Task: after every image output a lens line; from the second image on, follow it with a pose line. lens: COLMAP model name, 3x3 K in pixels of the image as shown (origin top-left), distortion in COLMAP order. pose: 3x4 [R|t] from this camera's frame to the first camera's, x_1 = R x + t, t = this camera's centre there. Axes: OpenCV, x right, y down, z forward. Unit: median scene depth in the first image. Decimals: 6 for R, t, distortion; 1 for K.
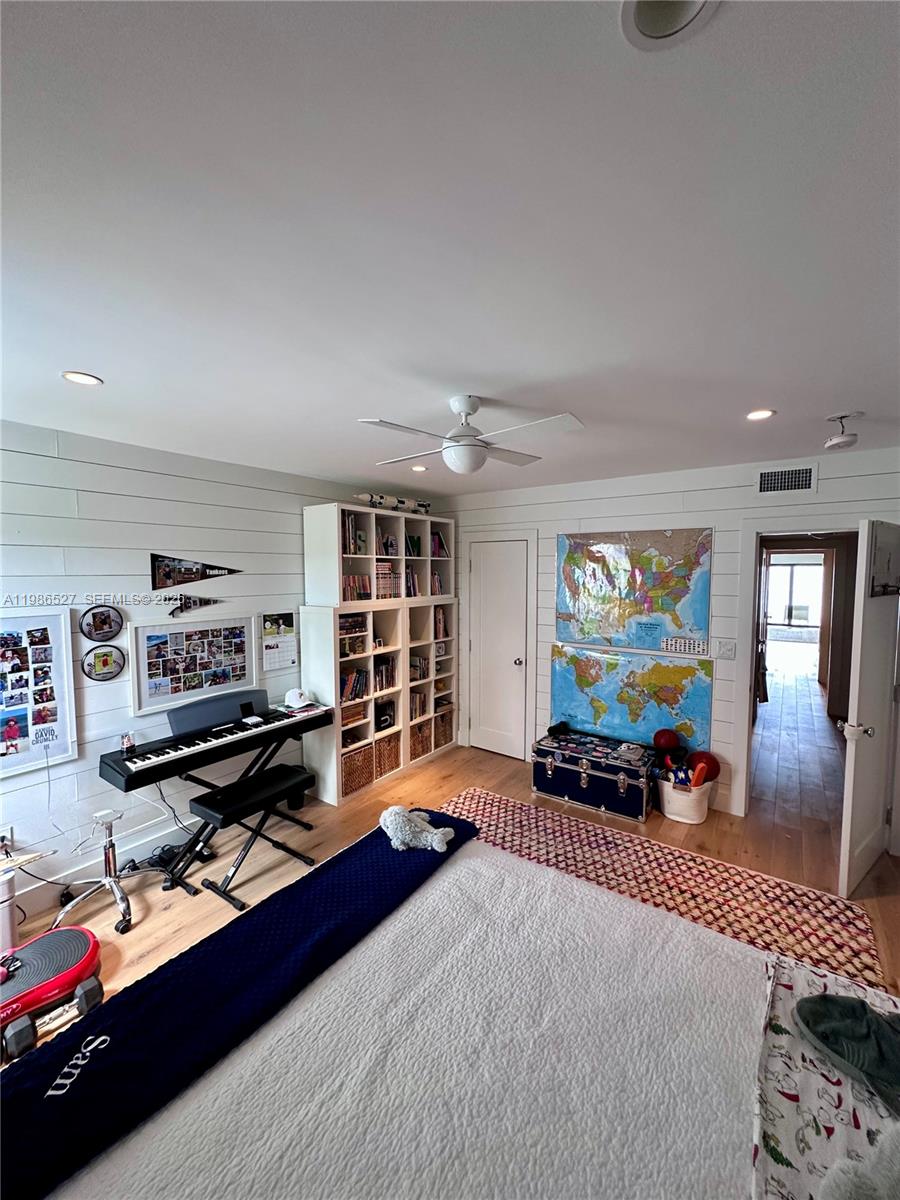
lens RADIAL K [[478.3, 0, 451.8], [0, 478.3, 600.6], [0, 0, 1]] dist [-0.003195, 0.000986]
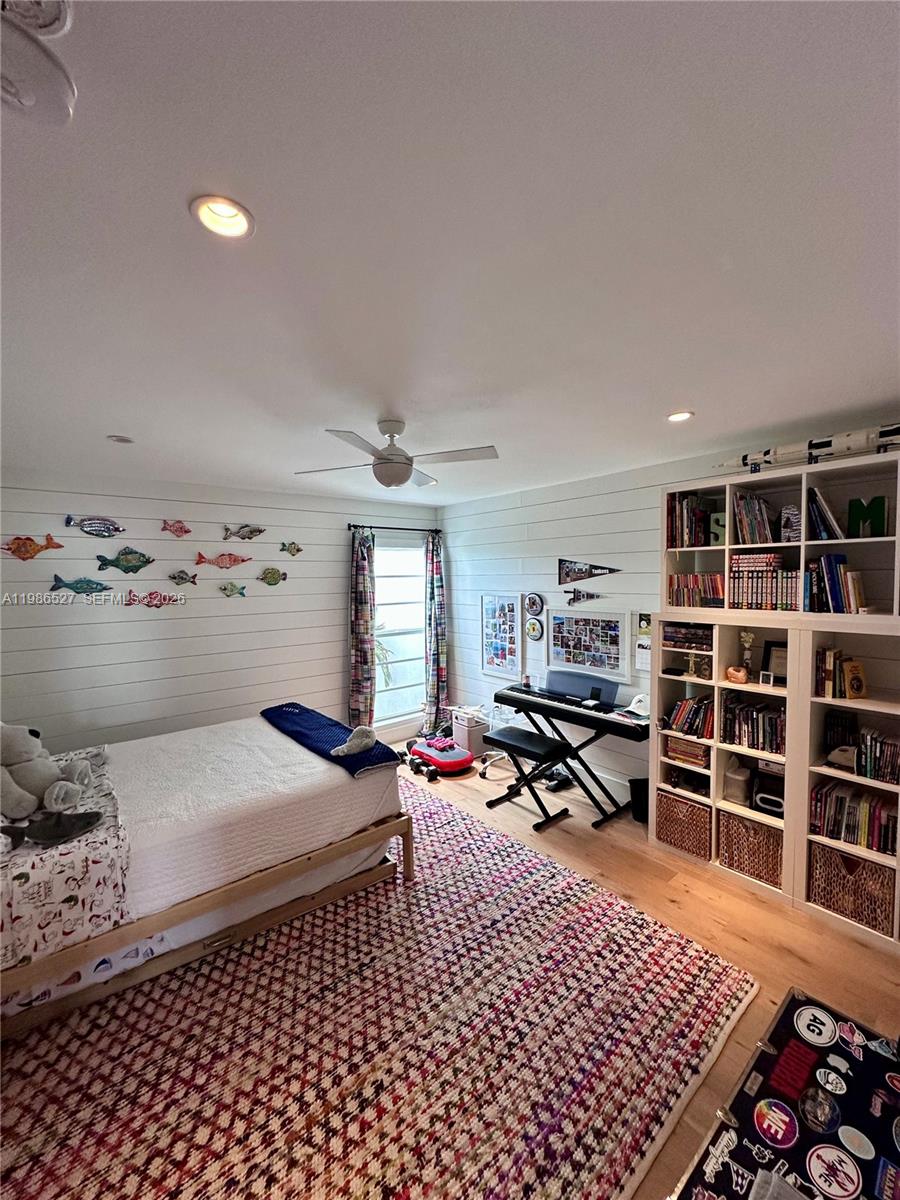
lens RADIAL K [[478.3, 0, 451.3], [0, 478.3, 600.1], [0, 0, 1]] dist [-0.003195, 0.000986]
pose [[-0.259902, 0.051895, -0.964240, 0.735462], [-0.048619, 0.996585, 0.066740, -0.049883], [0.964410, 0.064226, -0.256491, 0.949486]]
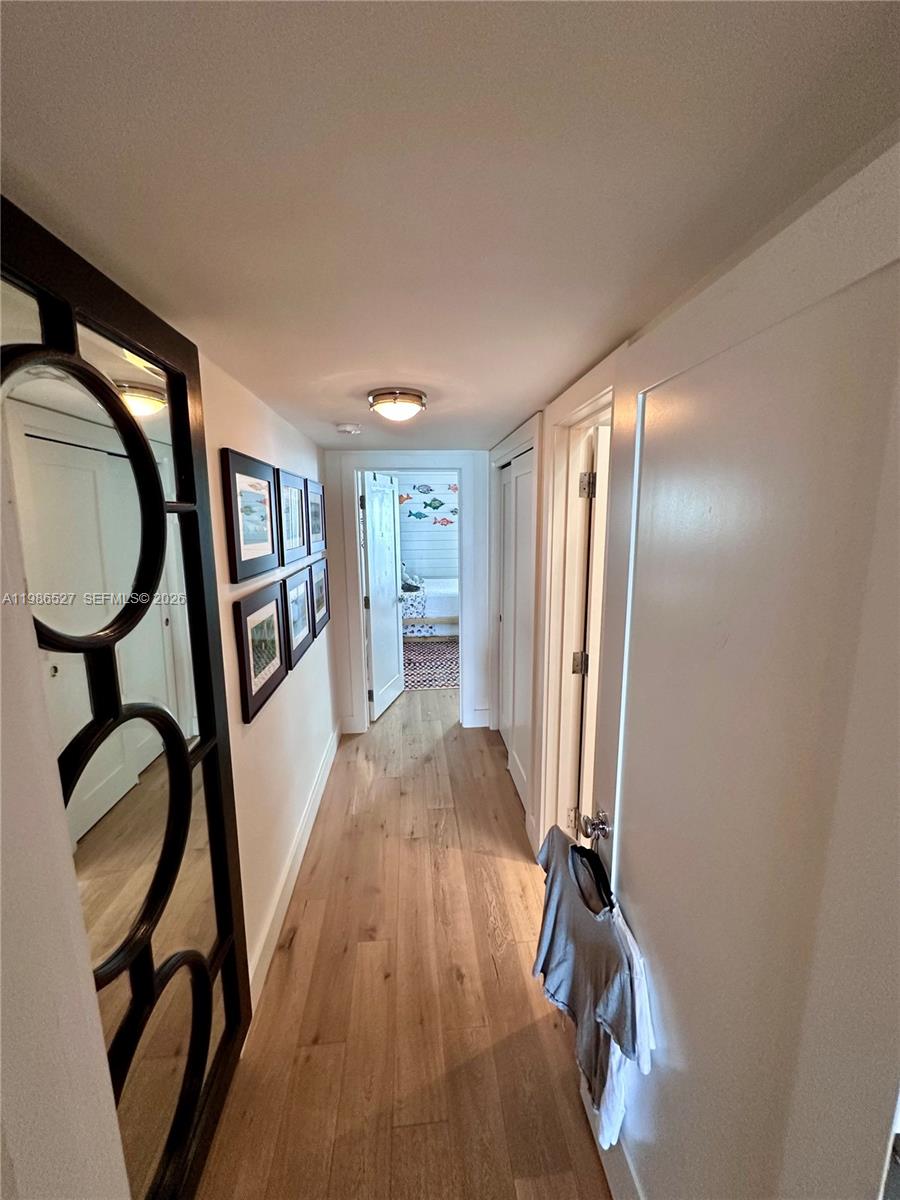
lens RADIAL K [[478.3, 0, 448.4], [0, 478.3, 595.0], [0, 0, 1]] dist [-0.003195, 0.000986]
pose [[-0.763105, 0.108943, -0.637026, 1.700490], [-0.032858, 0.977875, 0.206595, -0.096170], [0.645439, 0.178585, -0.742641, 2.271914]]
